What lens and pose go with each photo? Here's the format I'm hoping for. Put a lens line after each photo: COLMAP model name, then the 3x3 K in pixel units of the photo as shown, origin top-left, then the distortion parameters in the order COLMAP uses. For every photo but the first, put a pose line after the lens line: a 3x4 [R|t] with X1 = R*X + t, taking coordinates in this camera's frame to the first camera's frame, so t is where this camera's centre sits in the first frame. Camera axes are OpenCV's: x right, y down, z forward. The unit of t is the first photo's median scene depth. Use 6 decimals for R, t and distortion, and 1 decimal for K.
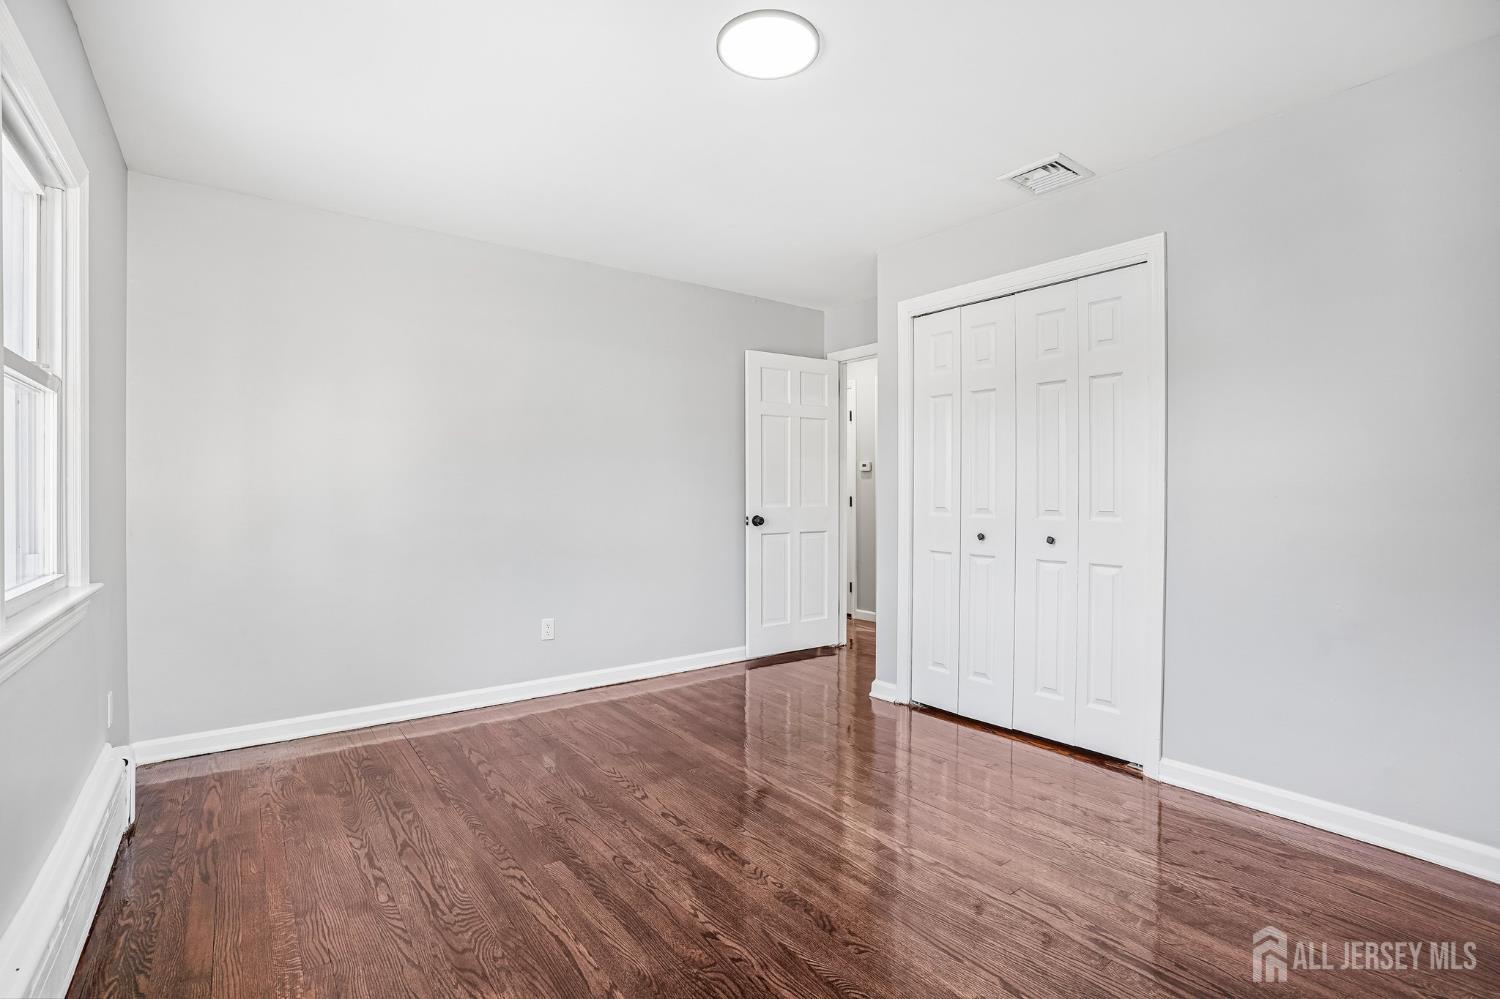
lens RADIAL K [[695.0, 0, 751.0], [0, 695.0, 499.3], [0, 0, 1]] dist [-0.076780, 0.027503]
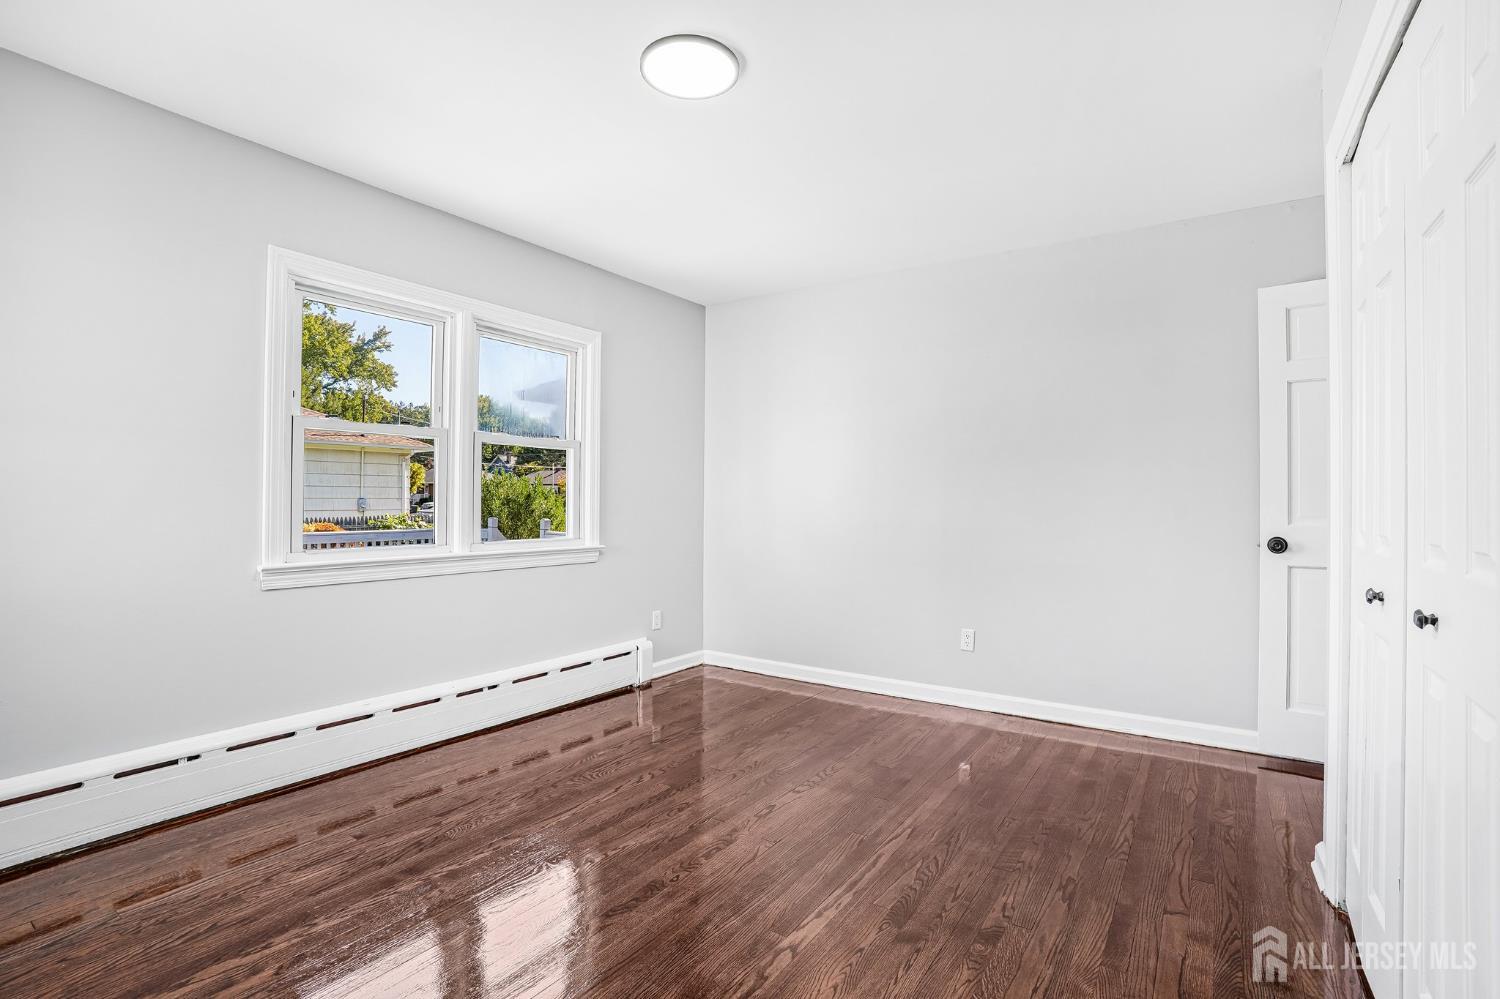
lens RADIAL K [[695.0, 0, 746.7], [0, 695.0, 494.2], [0, 0, 1]] dist [-0.076780, 0.027503]
pose [[0.309543, -0.008126, -0.950851, 0.704180], [-0.014959, 0.999798, -0.013414, -0.001117], [0.950768, 0.018376, 0.309359, 0.516214]]
